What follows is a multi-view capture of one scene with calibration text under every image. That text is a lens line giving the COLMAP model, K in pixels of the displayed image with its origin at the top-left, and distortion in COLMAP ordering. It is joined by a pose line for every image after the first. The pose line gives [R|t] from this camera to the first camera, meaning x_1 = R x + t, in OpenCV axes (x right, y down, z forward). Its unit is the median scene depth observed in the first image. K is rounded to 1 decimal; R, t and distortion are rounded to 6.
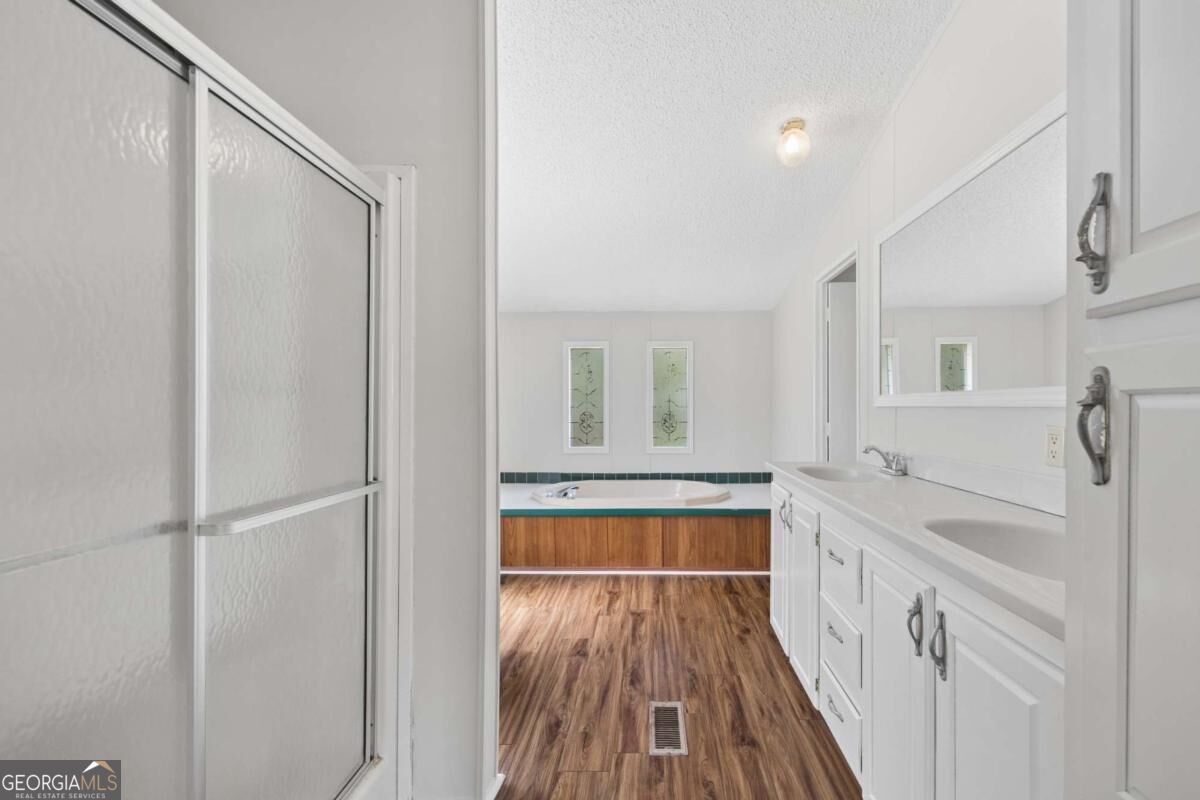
lens RADIAL K [[471.1, 0, 596.7], [0, 471.1, 403.8], [0, 0, 1]] dist [0.001675, -0.000214]
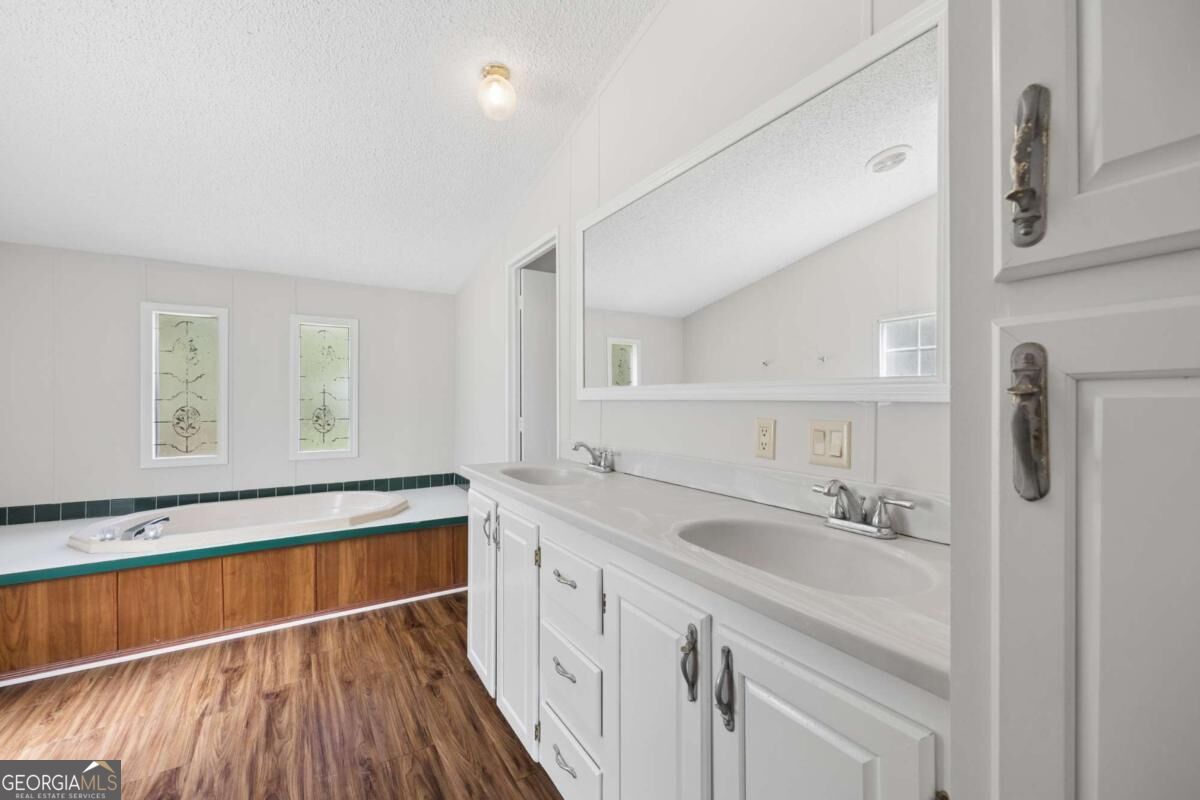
lens RADIAL K [[471.1, 0, 596.7], [0, 471.1, 403.8], [0, 0, 1]] dist [0.001675, -0.000214]
pose [[0.773094, 0.002114, 0.634288, 0.012561], [-0.009645, 0.999918, 0.008424, 0.004197], [-0.634218, -0.012630, 0.773051, 0.195289]]
